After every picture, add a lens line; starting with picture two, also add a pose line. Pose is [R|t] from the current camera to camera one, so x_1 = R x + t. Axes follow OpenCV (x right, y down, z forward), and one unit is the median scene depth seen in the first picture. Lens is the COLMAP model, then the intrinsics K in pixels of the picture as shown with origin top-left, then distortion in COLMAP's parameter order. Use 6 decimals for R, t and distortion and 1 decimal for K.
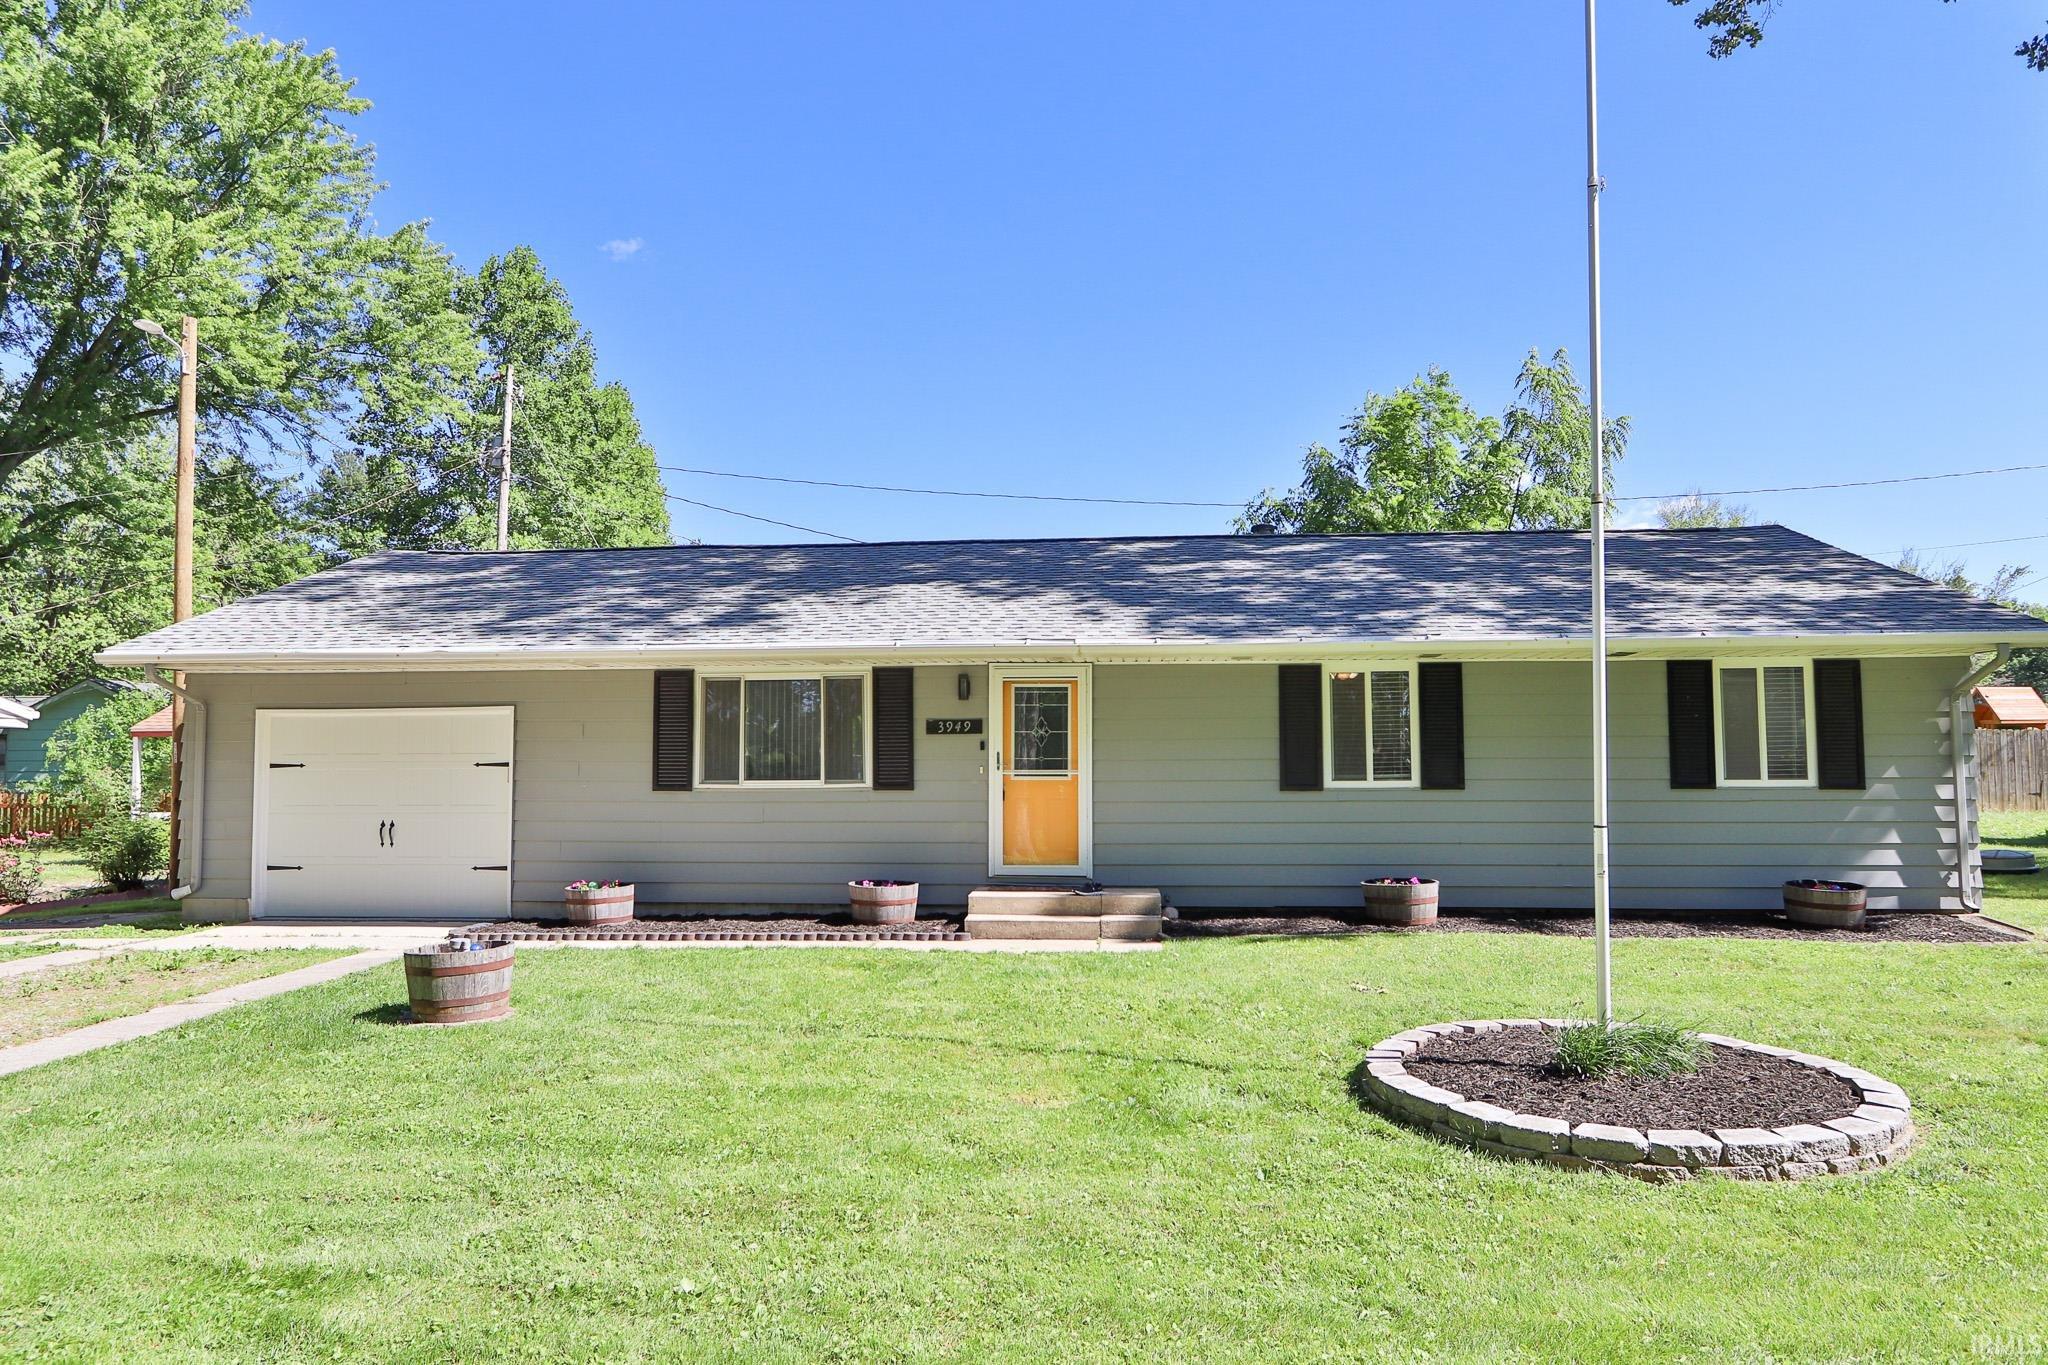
lens RADIAL K [[1314.6, 0, 988.4], [0, 1314.6, 698.3], [0, 0, 1]] dist [-0.007811, 0.004100]
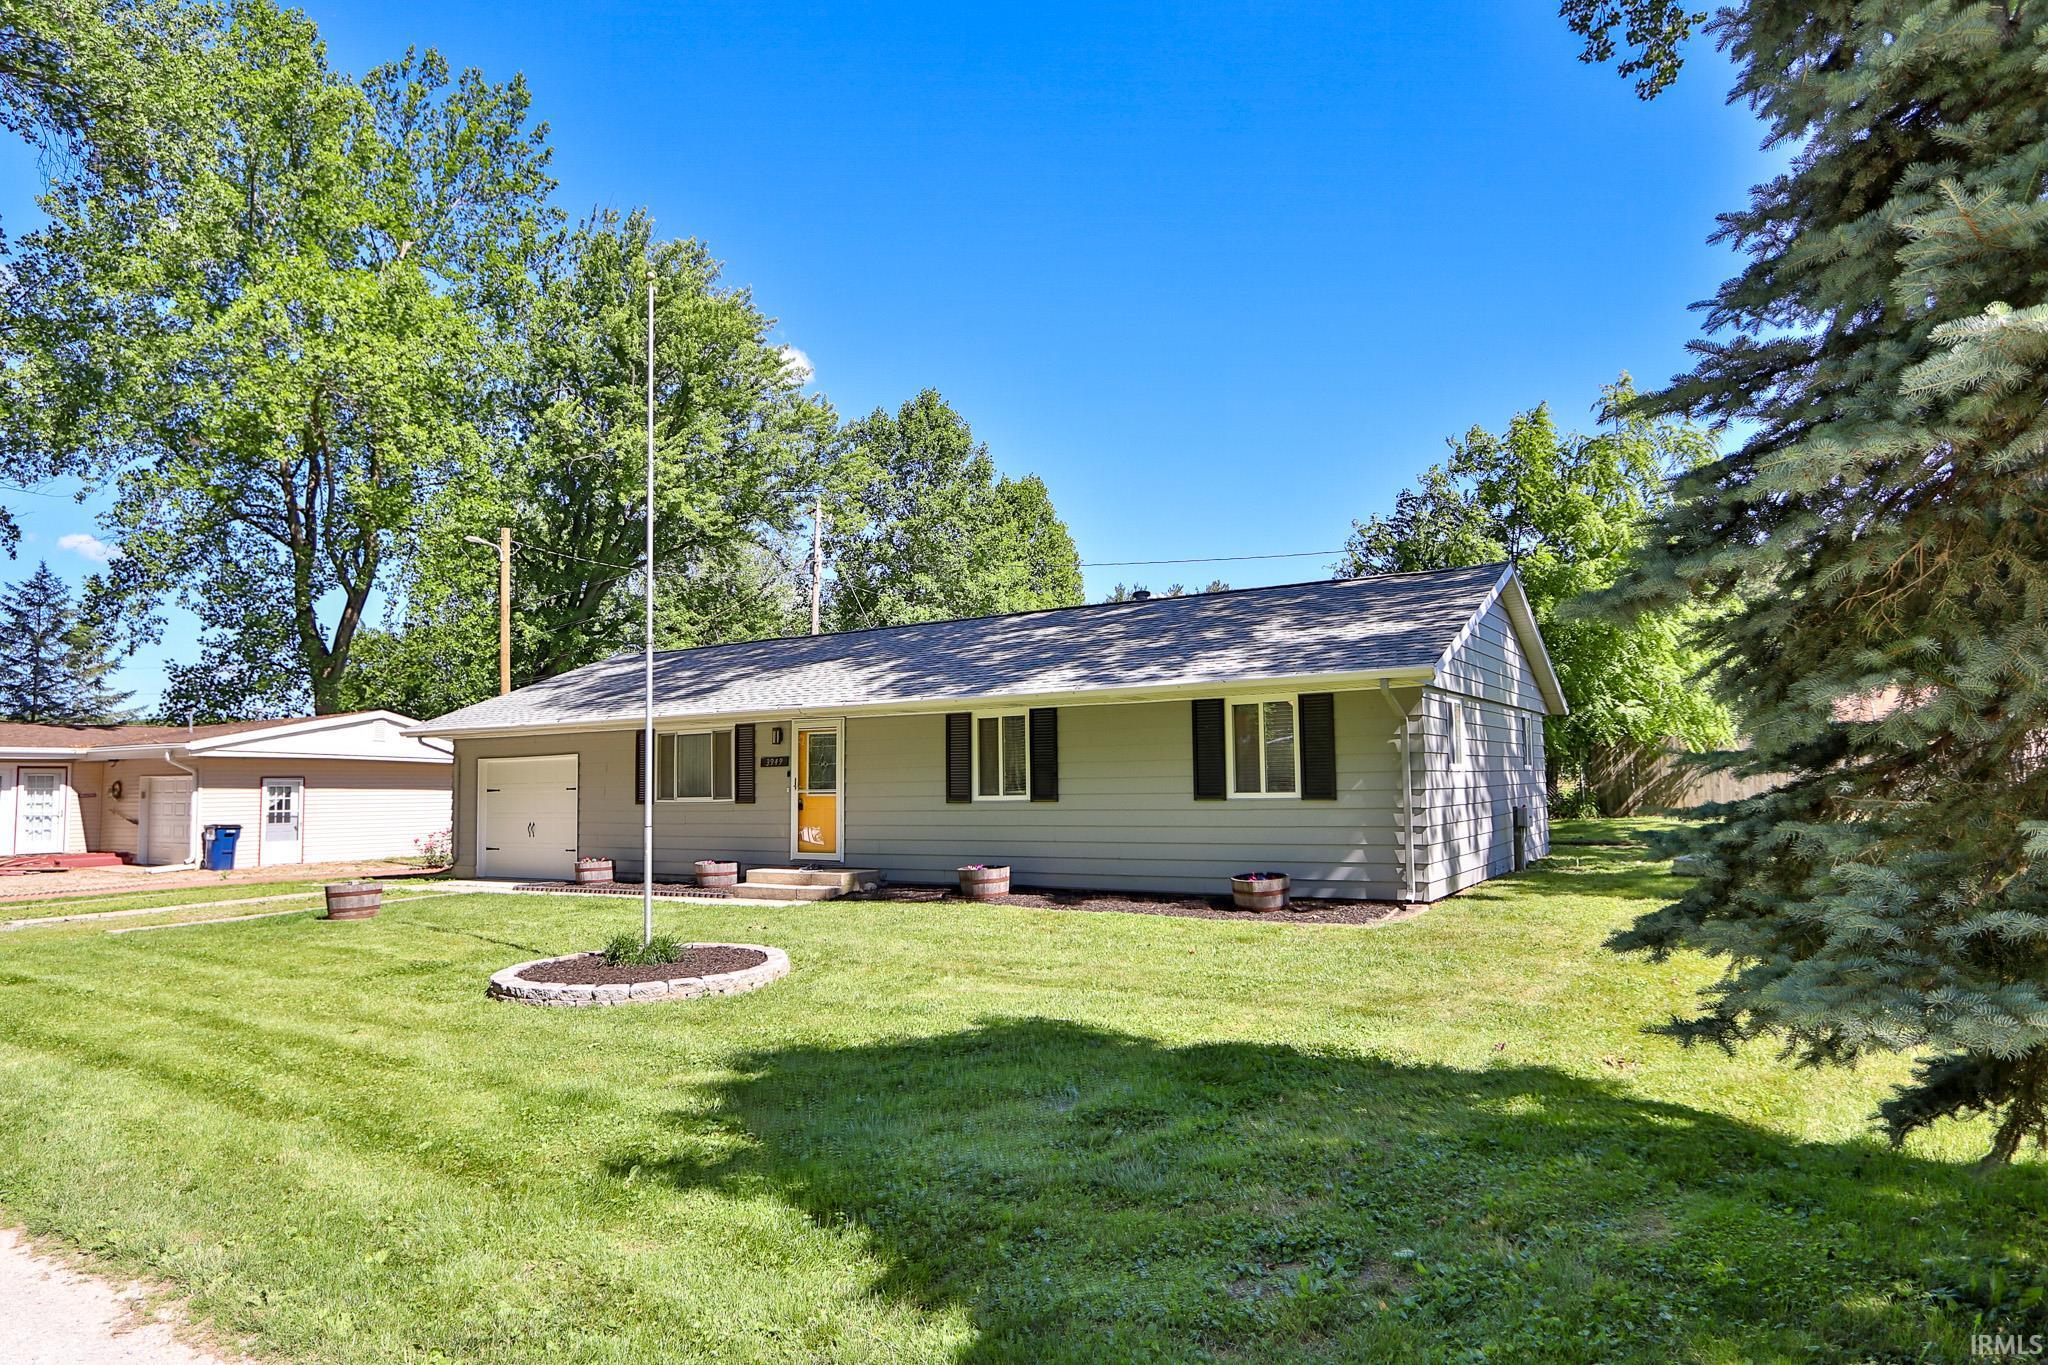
lens RADIAL K [[1177.1, 0, 1017.4], [0, 1177.1, 697.8], [0, 0, 1]] dist [-0.019254, 0.003737]
pose [[0.897324, -0.044156, -0.439158, 0.835445], [0.038225, 0.999019, -0.022345, -0.011337], [0.439714, 0.003264, 0.898132, -0.106902]]
